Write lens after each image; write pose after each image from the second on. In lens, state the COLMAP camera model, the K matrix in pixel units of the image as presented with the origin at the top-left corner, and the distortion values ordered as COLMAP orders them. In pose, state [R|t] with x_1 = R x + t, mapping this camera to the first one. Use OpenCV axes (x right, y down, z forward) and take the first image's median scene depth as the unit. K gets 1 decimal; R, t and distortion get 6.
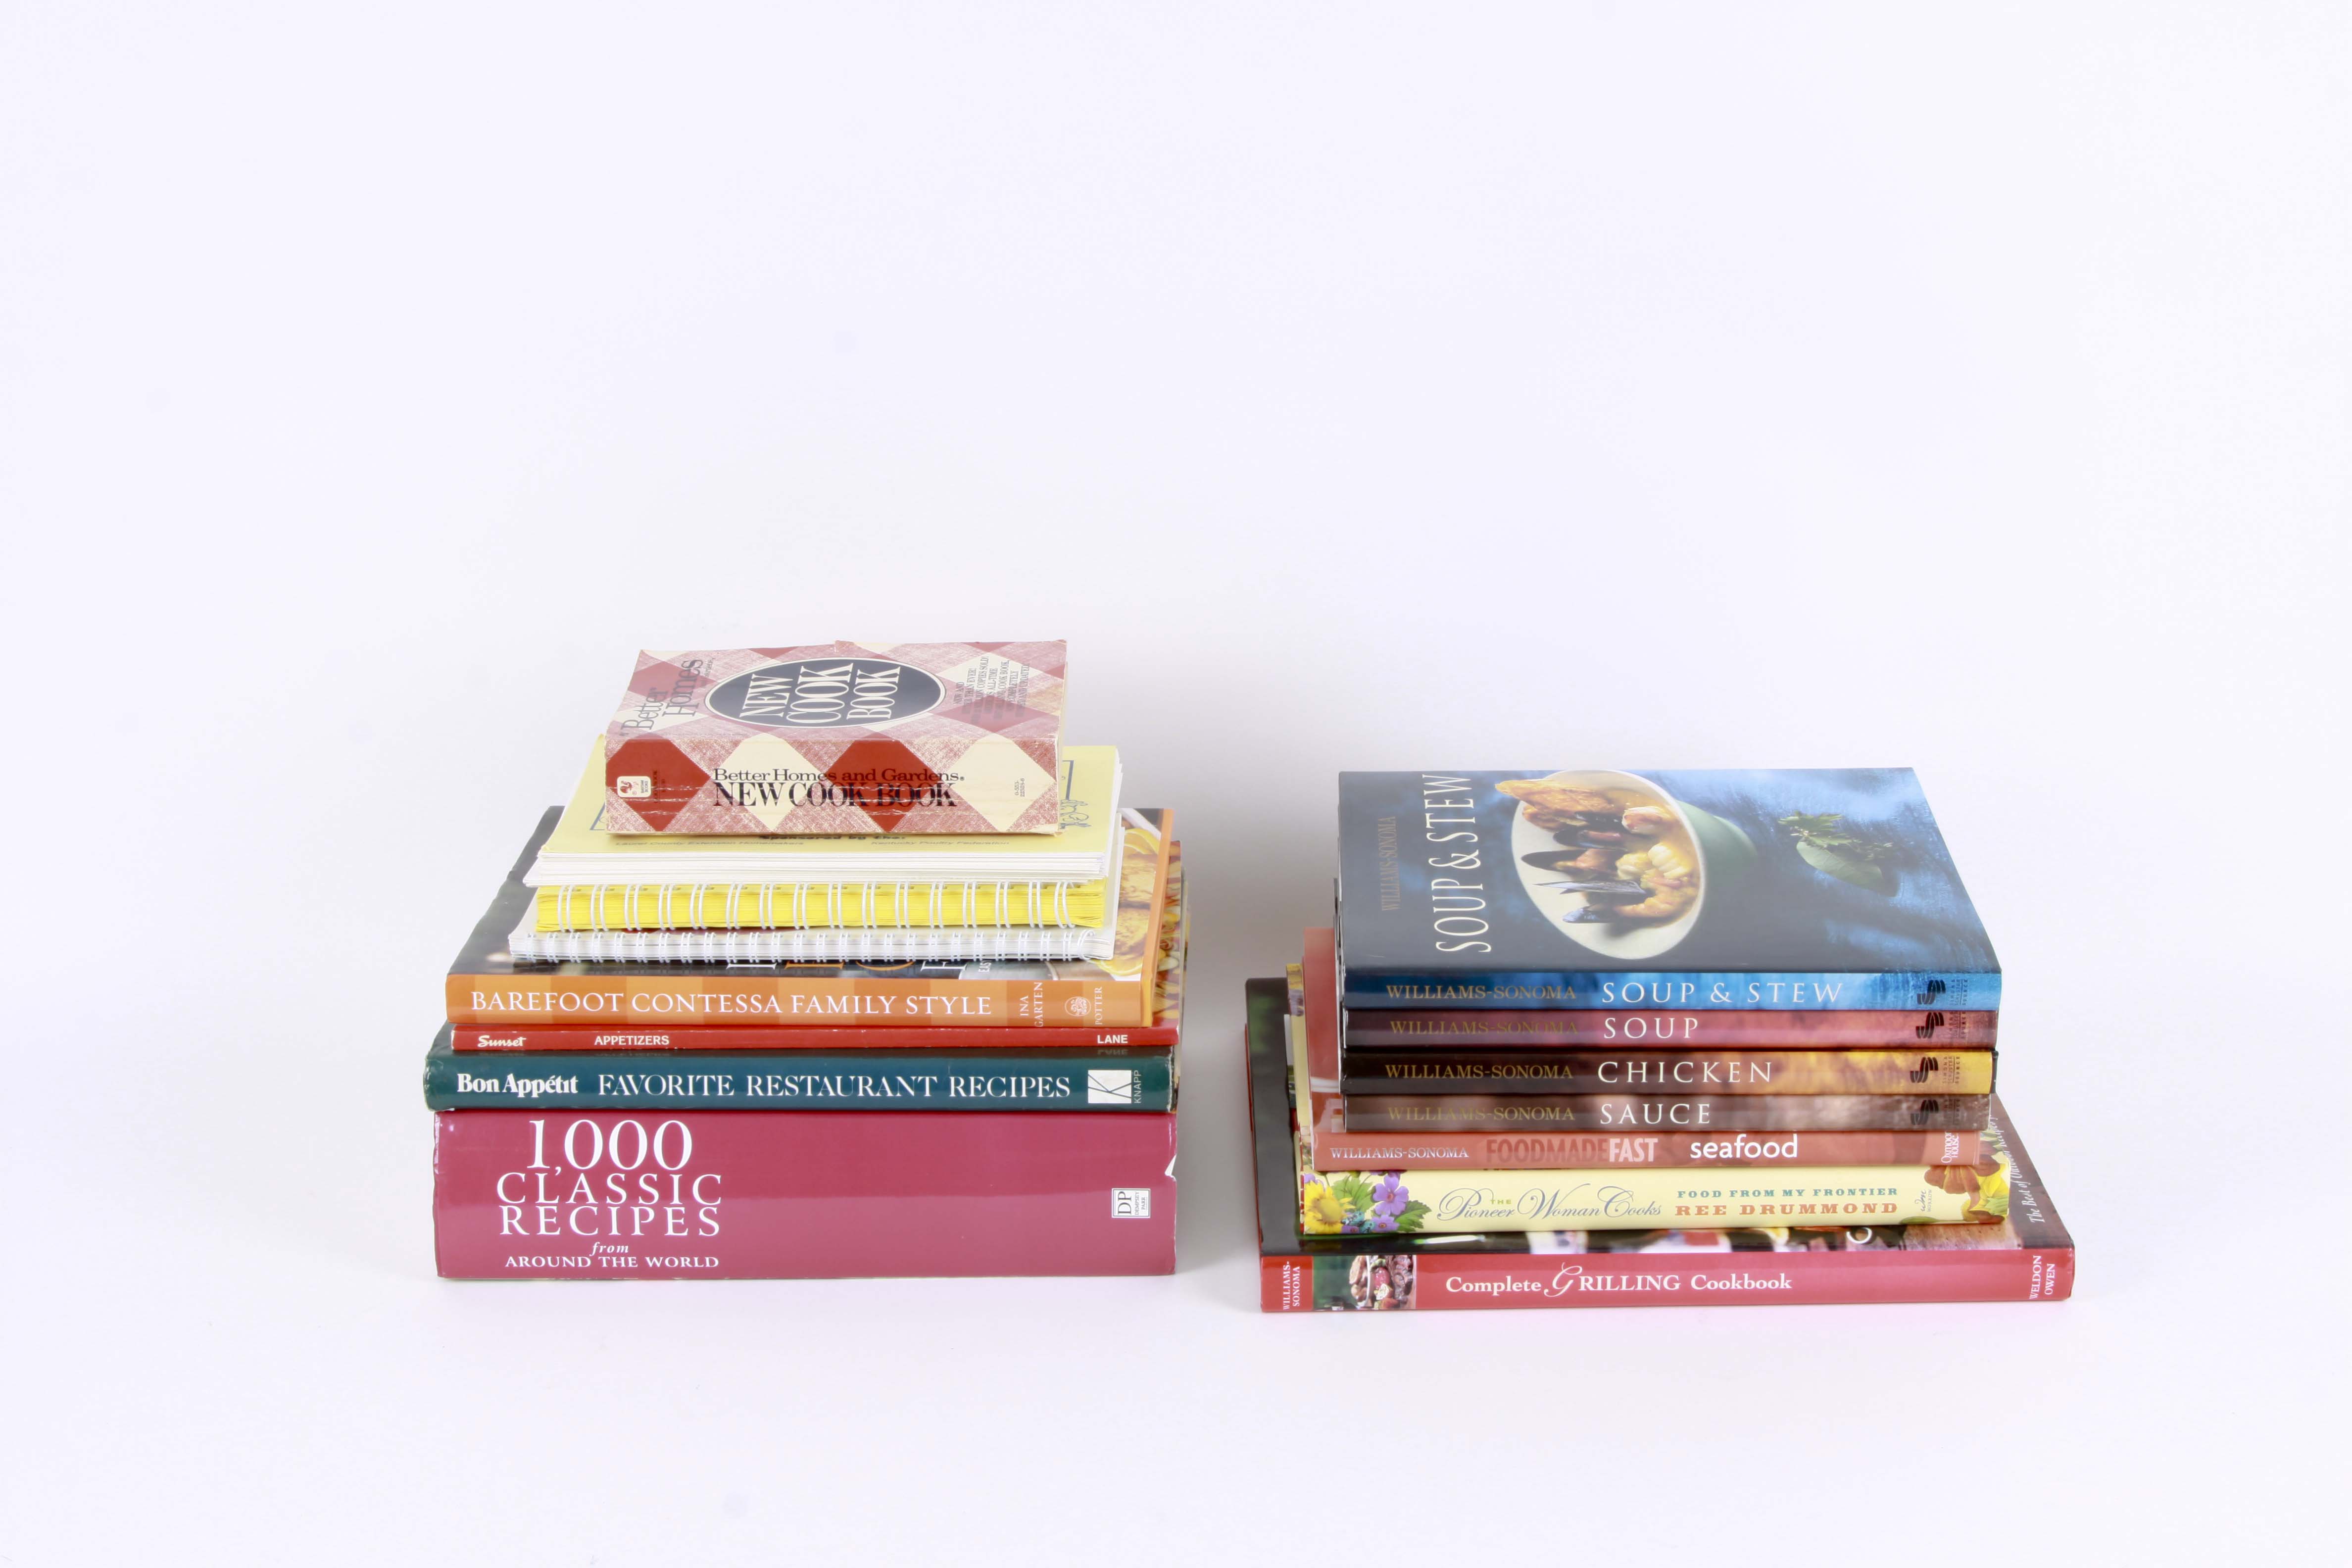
lens RADIAL K [[3643.2, 0, 1185.7], [0, 3643.2, 774.3], [0, 0, 1]] dist [-0.014721, 0.000000]
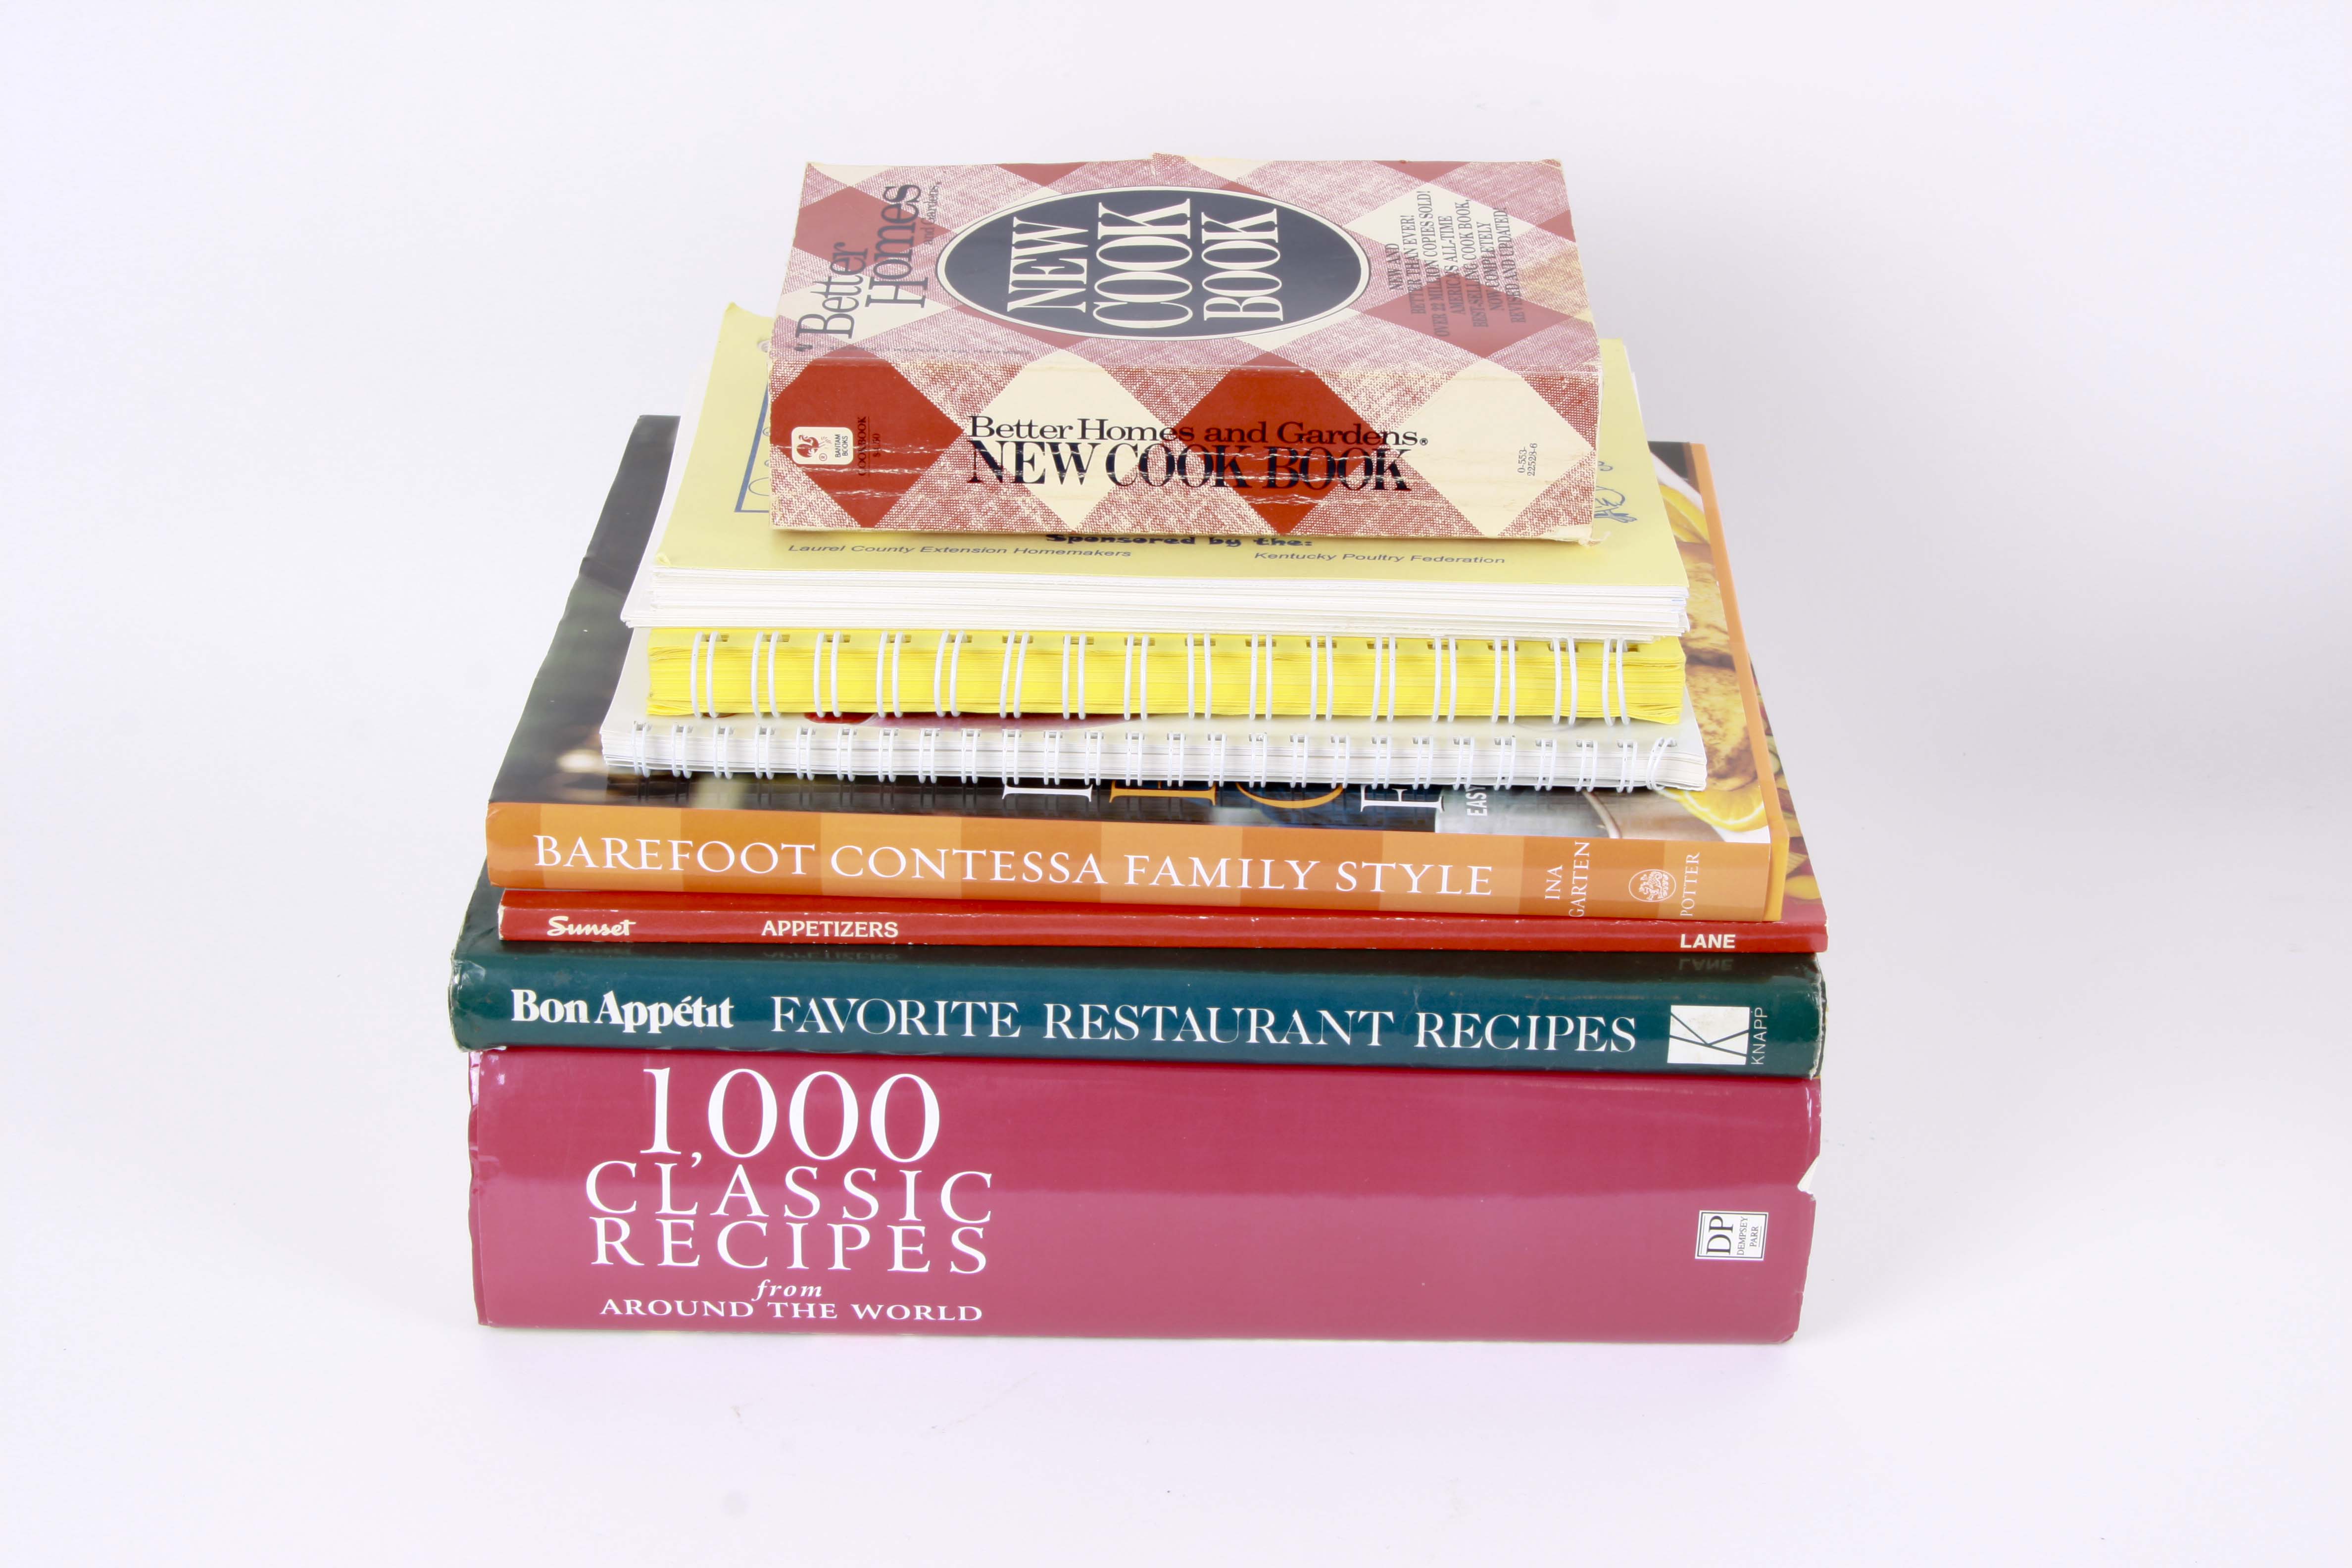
lens RADIAL K [[3643.2, 0, 1163.4], [0, 3643.2, 791.2], [0, 0, 1]] dist [-0.014721, 0.000000]
pose [[0.999739, 0.018416, 0.013524, -0.109126], [-0.020693, 0.980762, 0.194108, -0.053696], [-0.009690, -0.194337, 0.980887, 0.464792]]
